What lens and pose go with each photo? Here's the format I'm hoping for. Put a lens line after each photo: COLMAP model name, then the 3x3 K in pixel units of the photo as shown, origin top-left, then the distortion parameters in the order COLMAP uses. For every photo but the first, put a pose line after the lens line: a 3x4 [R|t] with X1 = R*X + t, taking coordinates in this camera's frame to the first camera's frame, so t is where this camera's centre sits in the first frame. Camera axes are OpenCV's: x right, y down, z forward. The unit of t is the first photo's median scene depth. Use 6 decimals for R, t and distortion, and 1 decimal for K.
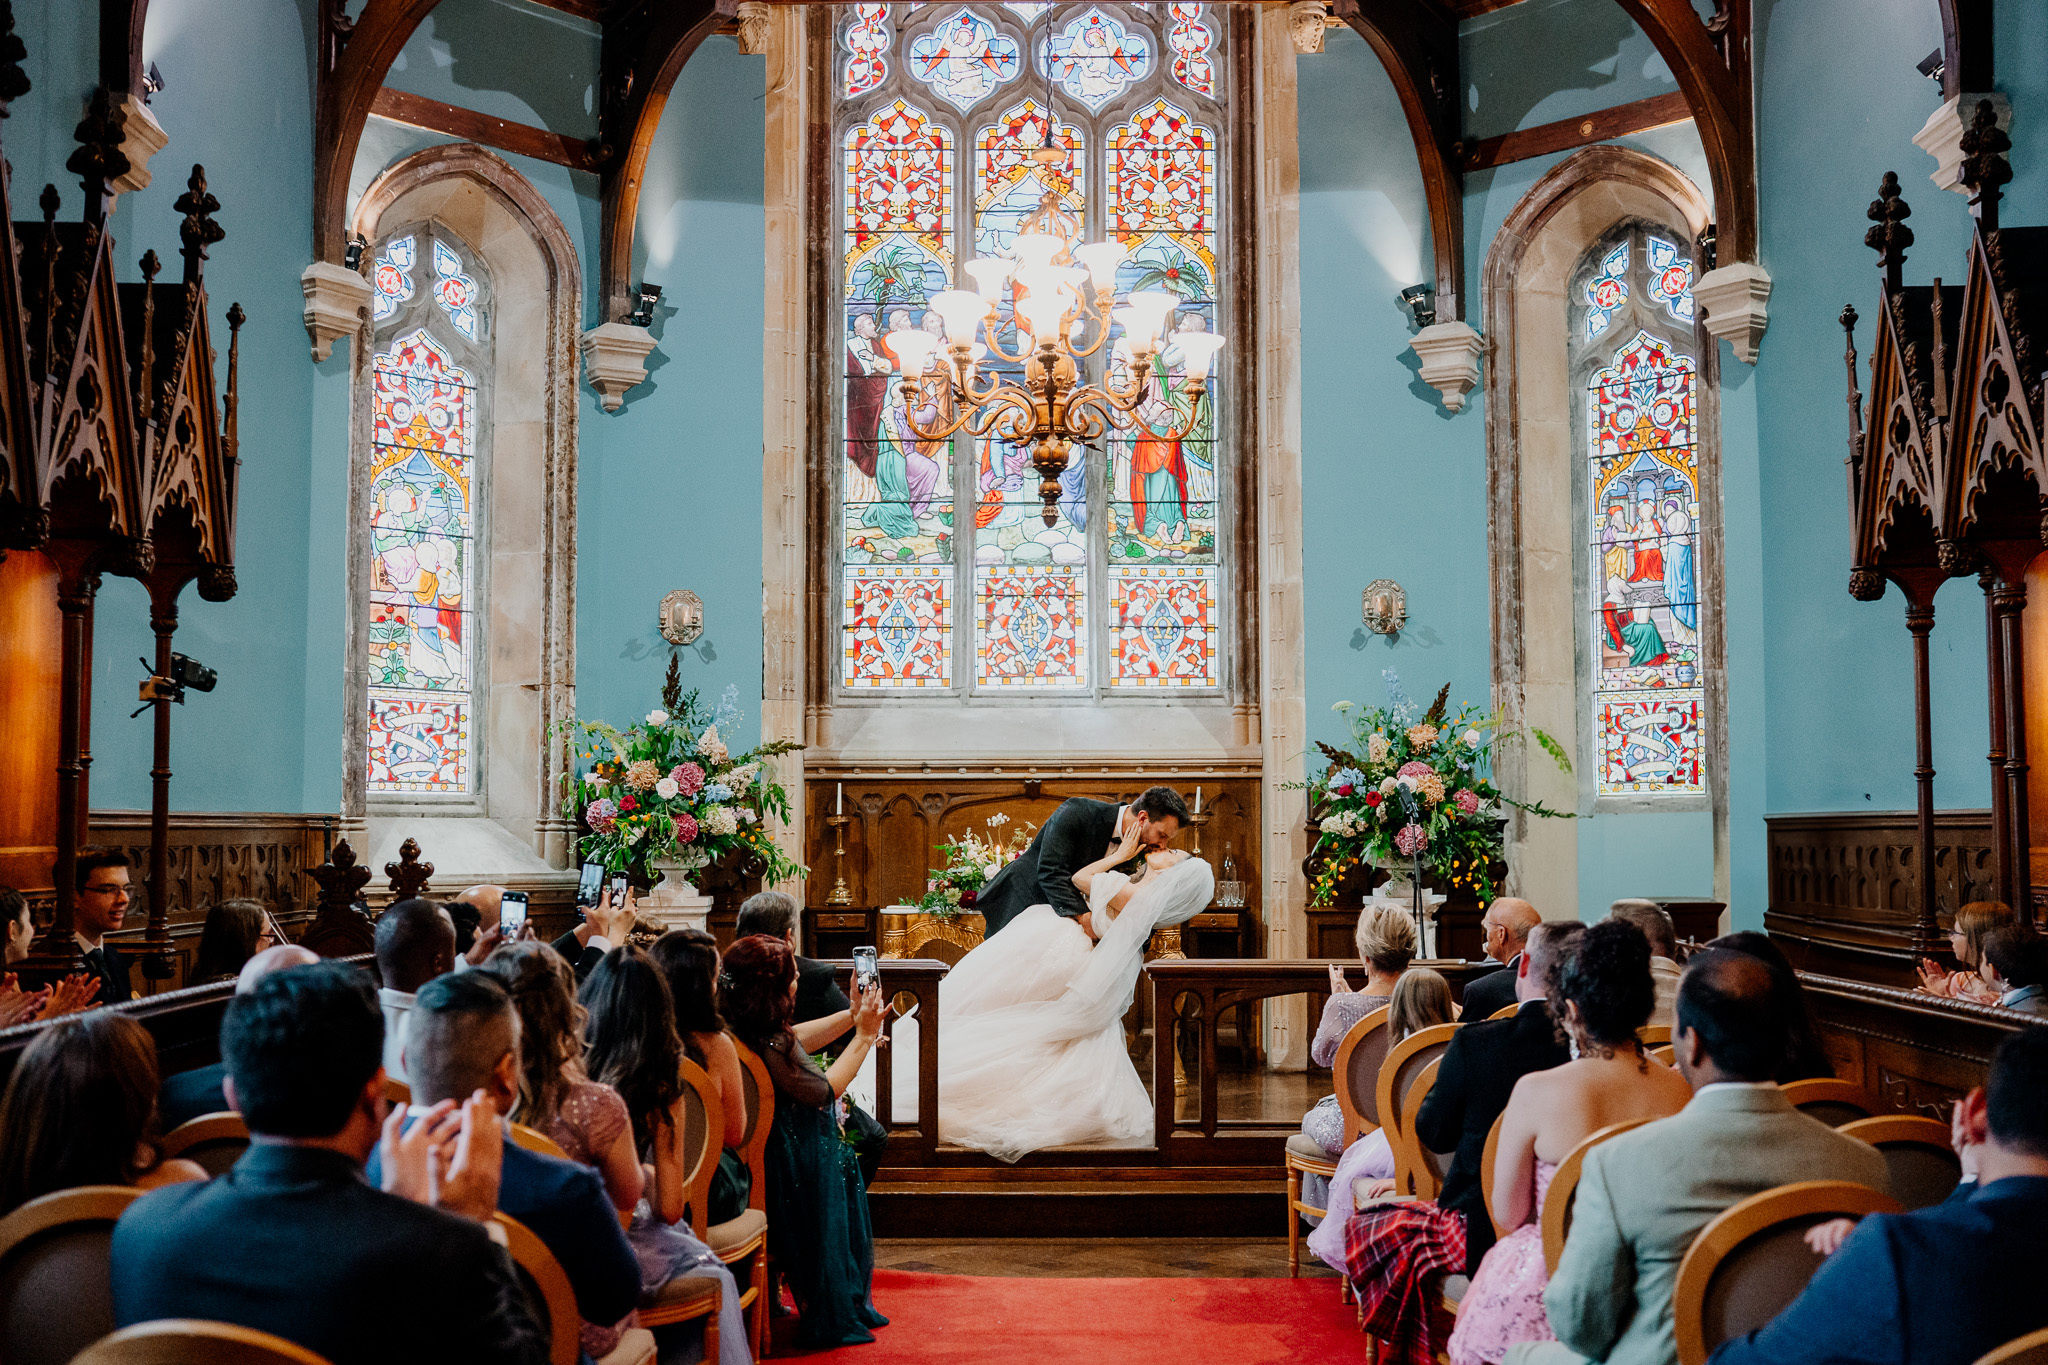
lens RADIAL K [[2227.3, 0, 1011.6], [0, 2227.3, 682.0], [0, 0, 1]] dist [-0.072379, 0.000000]
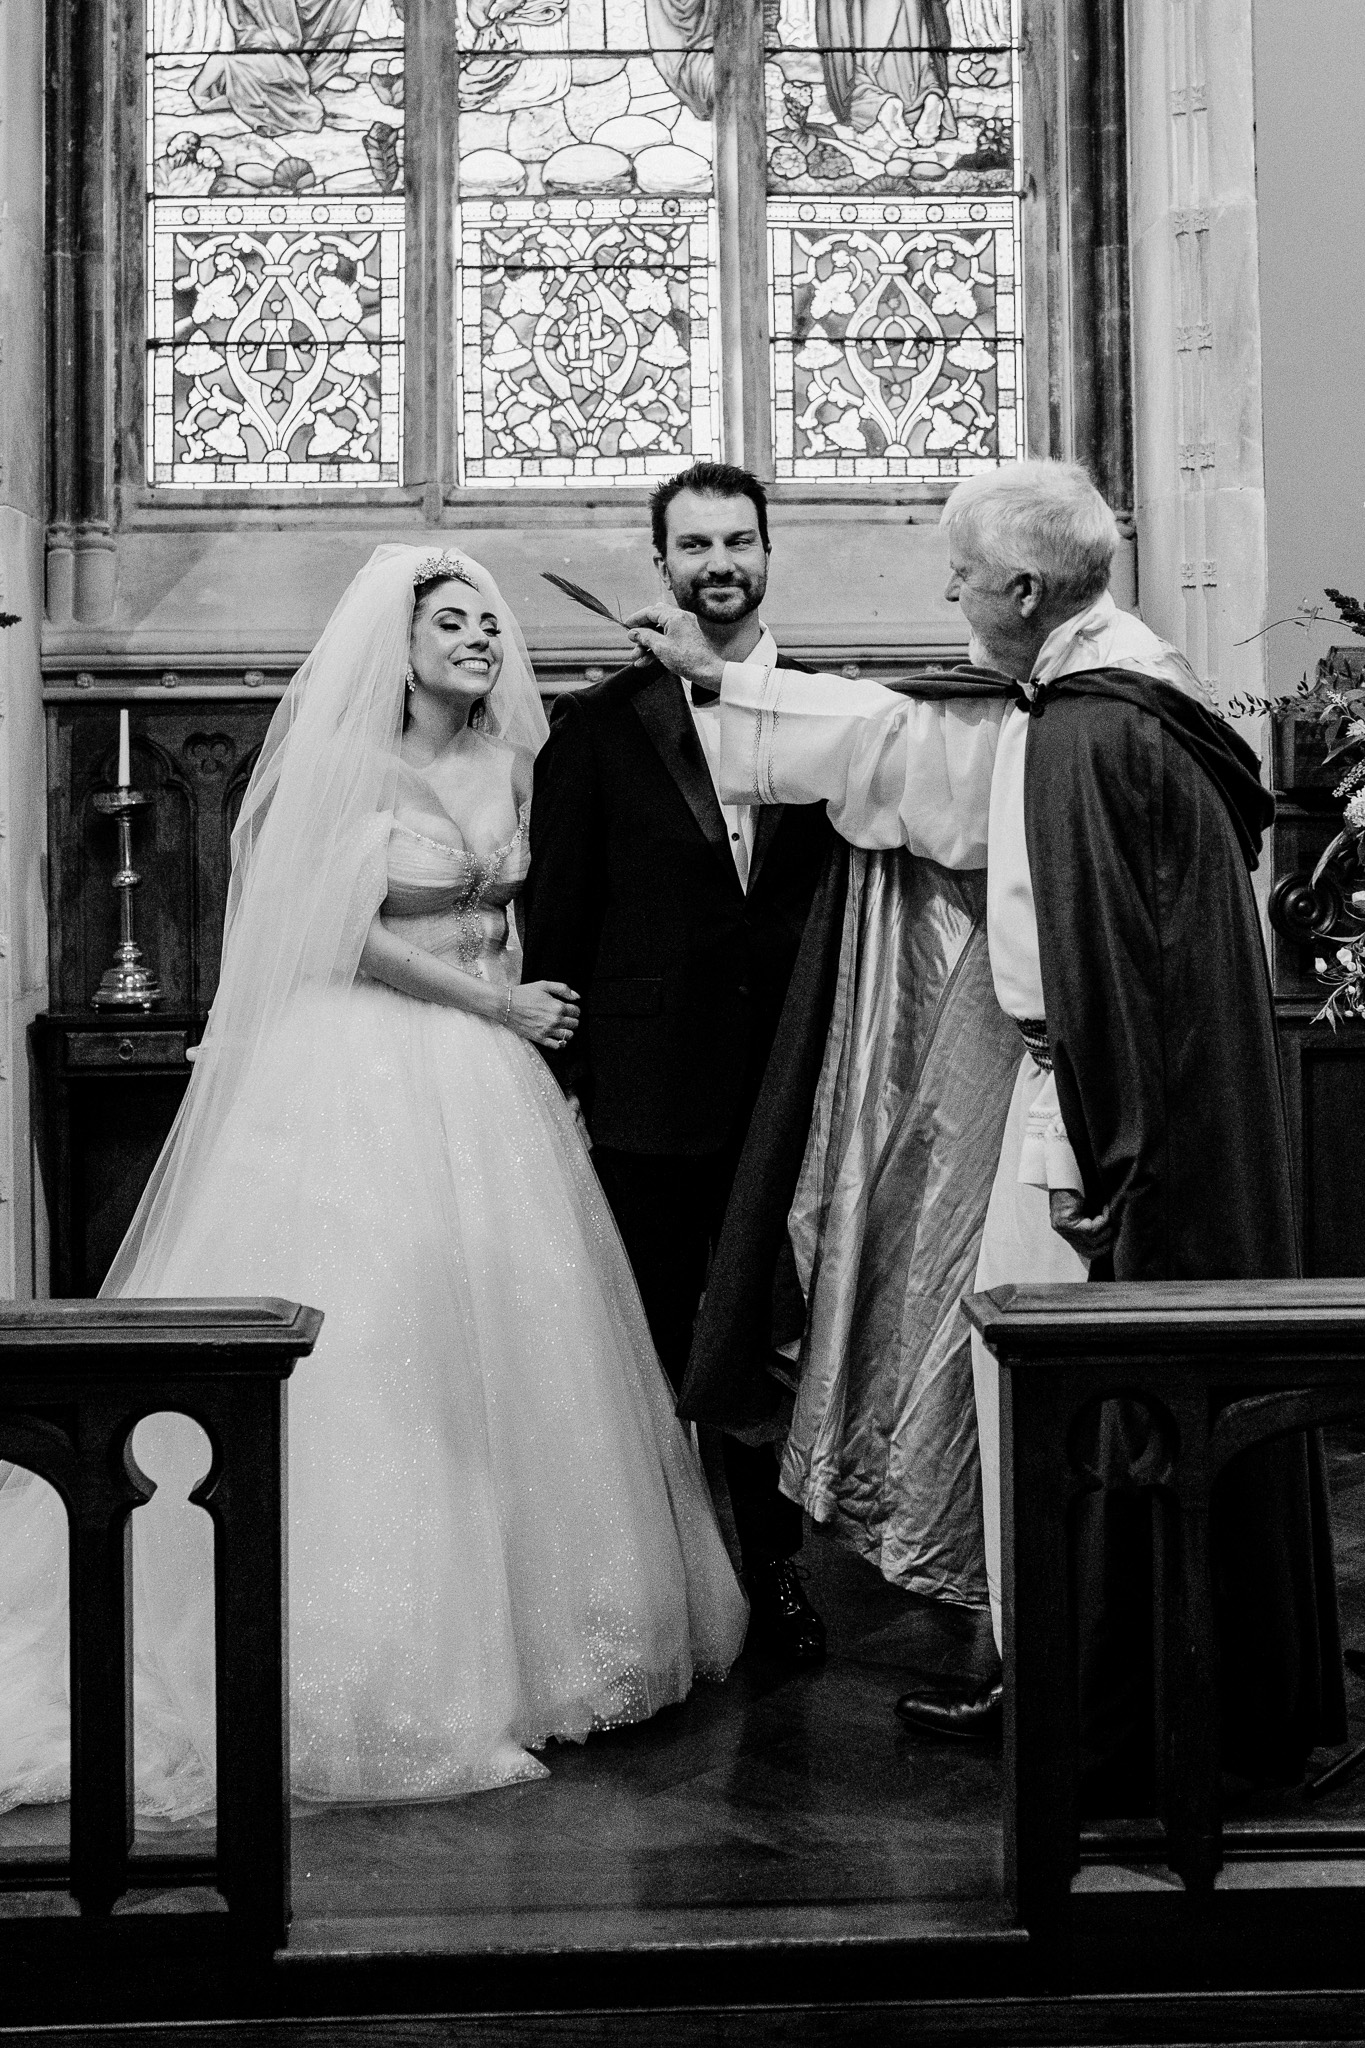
lens RADIAL K [[2227.3, 0, 670.5], [0, 2227.3, 1022.3], [0, 0, 1]] dist [-0.072379, 0.000000]
pose [[0.999317, -0.011564, 0.035104, 0.008229], [0.005155, 0.984115, 0.177455, 0.028951], [-0.036598, -0.177153, 0.983503, 0.557244]]
